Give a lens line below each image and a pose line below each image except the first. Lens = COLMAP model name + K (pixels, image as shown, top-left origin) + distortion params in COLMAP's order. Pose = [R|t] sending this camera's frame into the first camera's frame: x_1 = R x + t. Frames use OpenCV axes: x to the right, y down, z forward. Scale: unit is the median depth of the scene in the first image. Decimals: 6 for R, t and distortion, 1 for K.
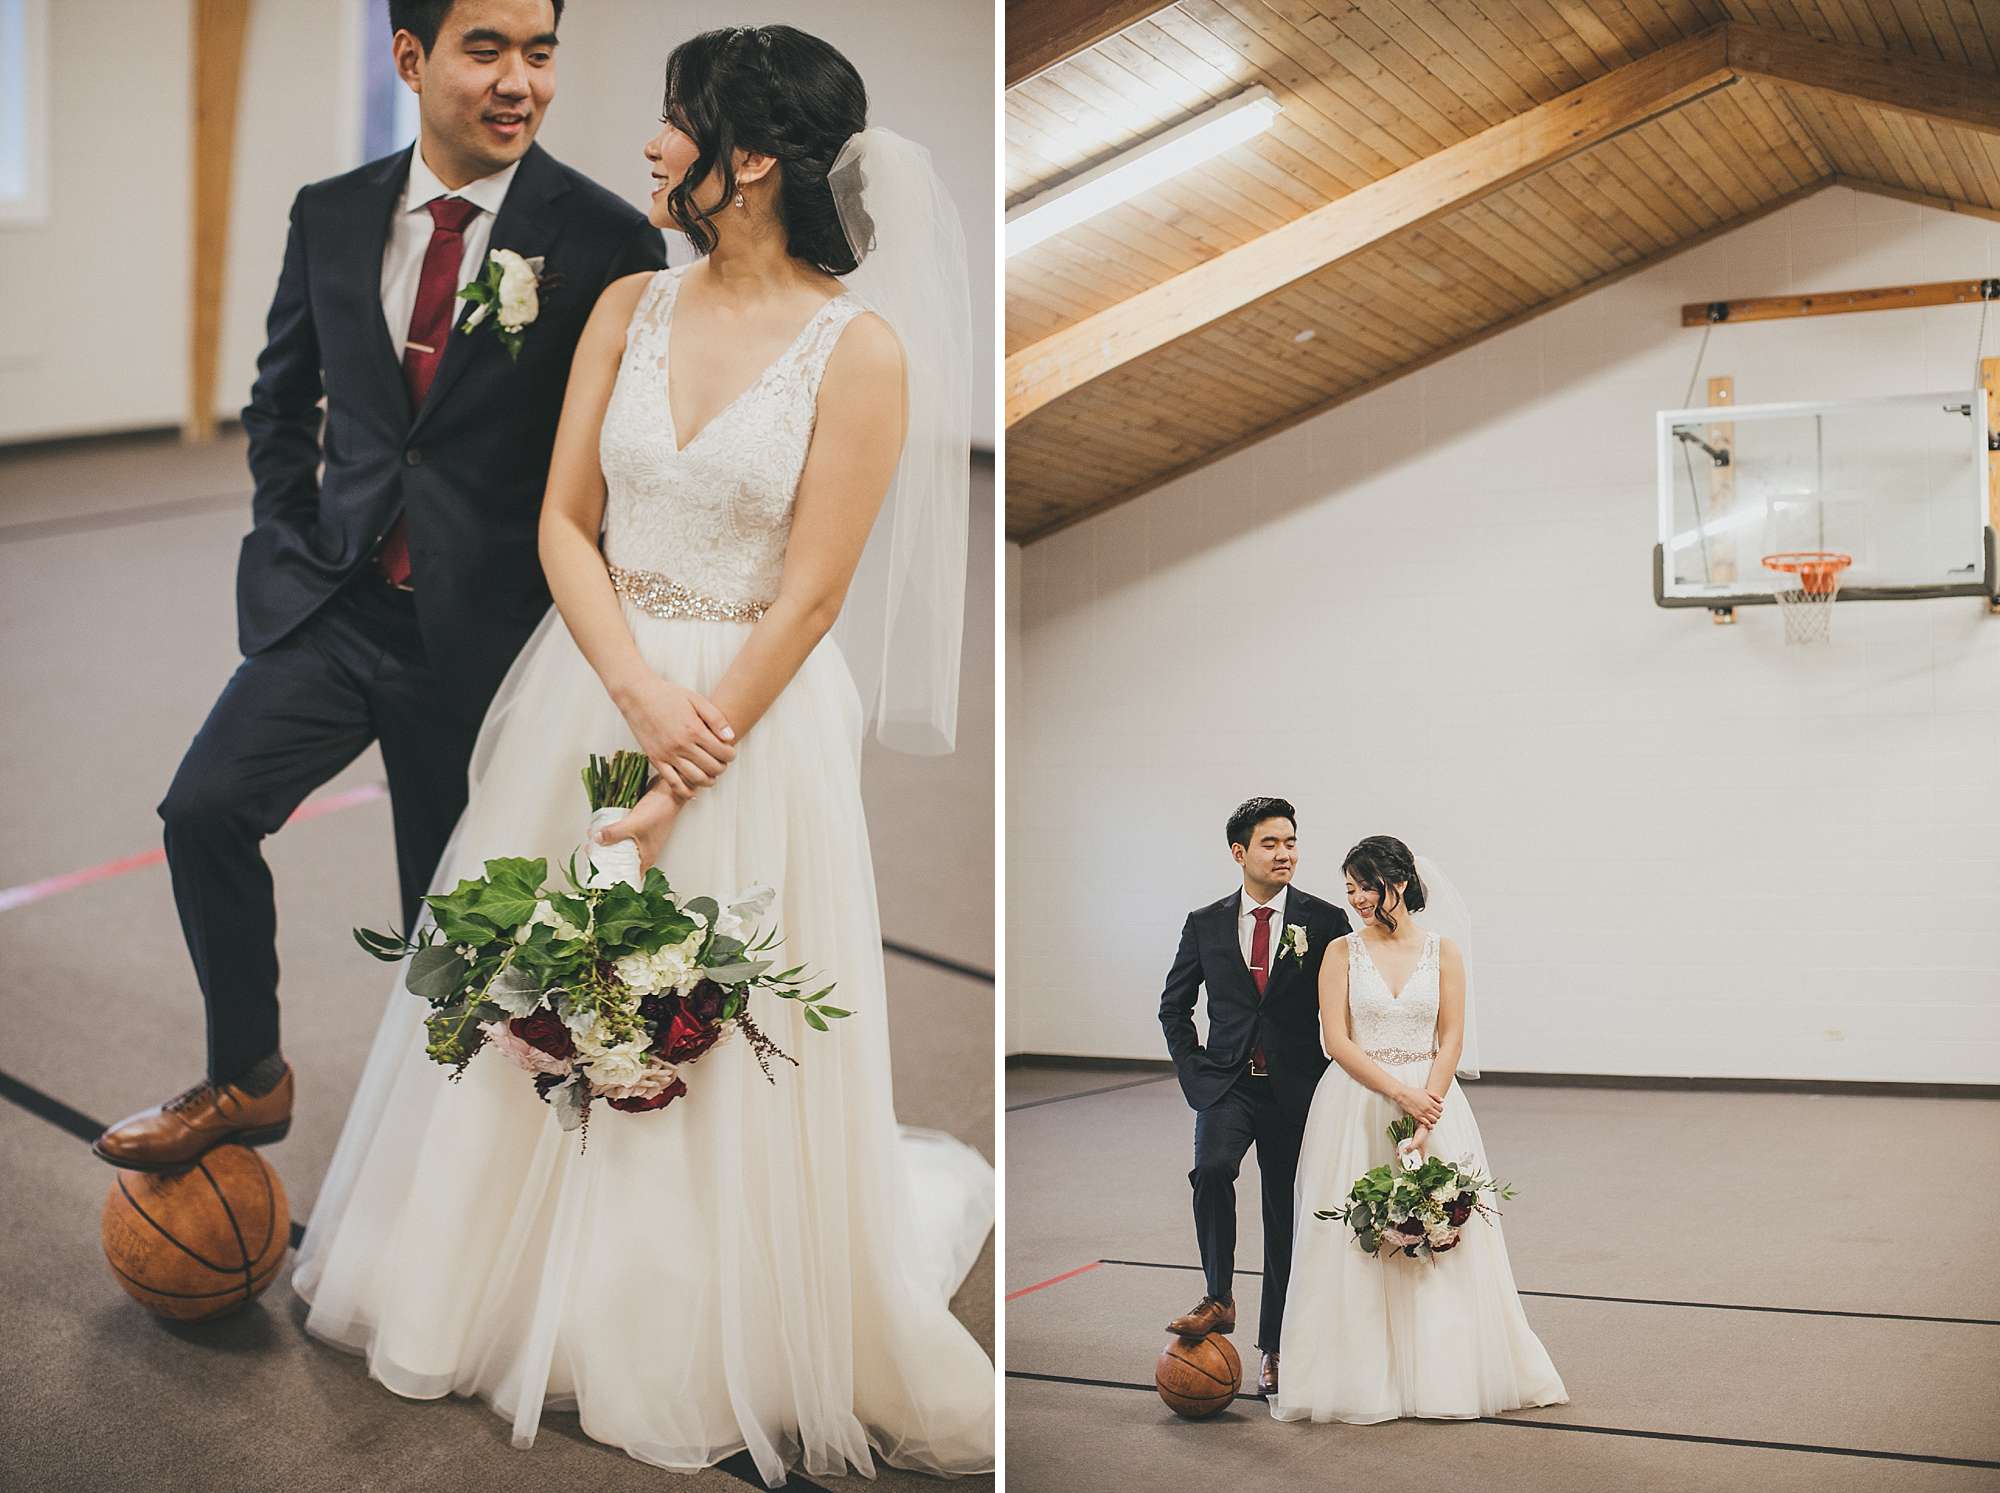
lens RADIAL K [[2856.7, 0, 1000.0], [0, 2856.7, 746.5], [0, 0, 1]] dist [-0.201565, 0.130991]
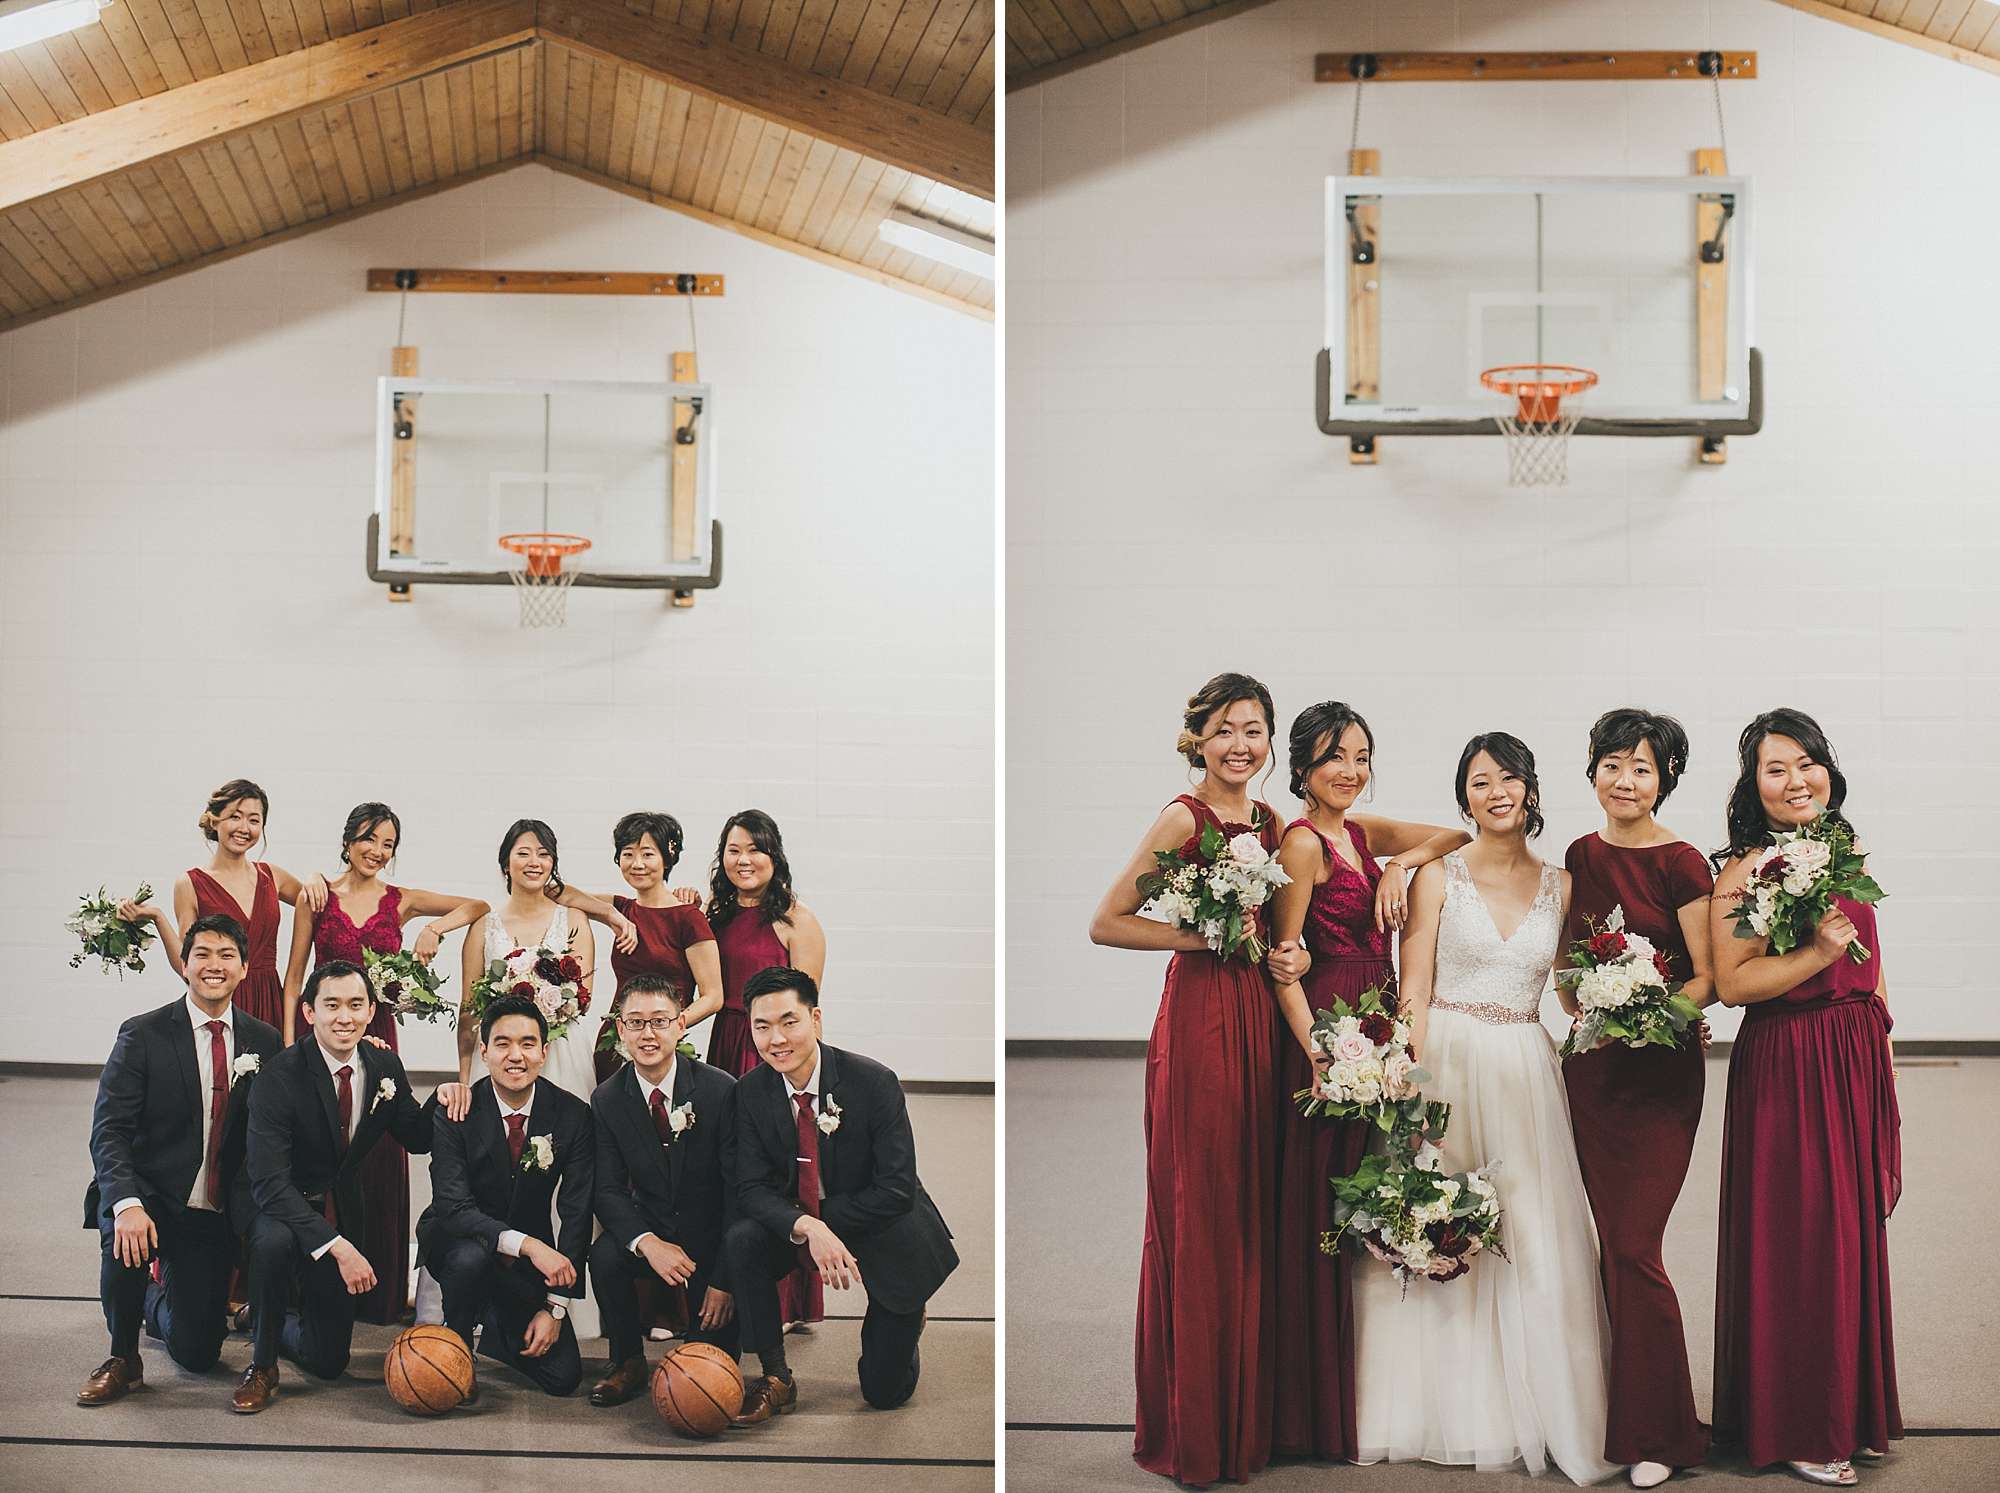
lens RADIAL K [[2852.9, 0, 1000.0], [0, 2852.9, 746.5], [0, 0, 1]] dist [-0.107011, -0.087332]
pose [[0.829534, 0.029219, 0.557691, -0.124600], [-0.032640, 0.999460, -0.003815, 0.003338], [-0.557501, -0.015038, 0.830040, 0.082289]]
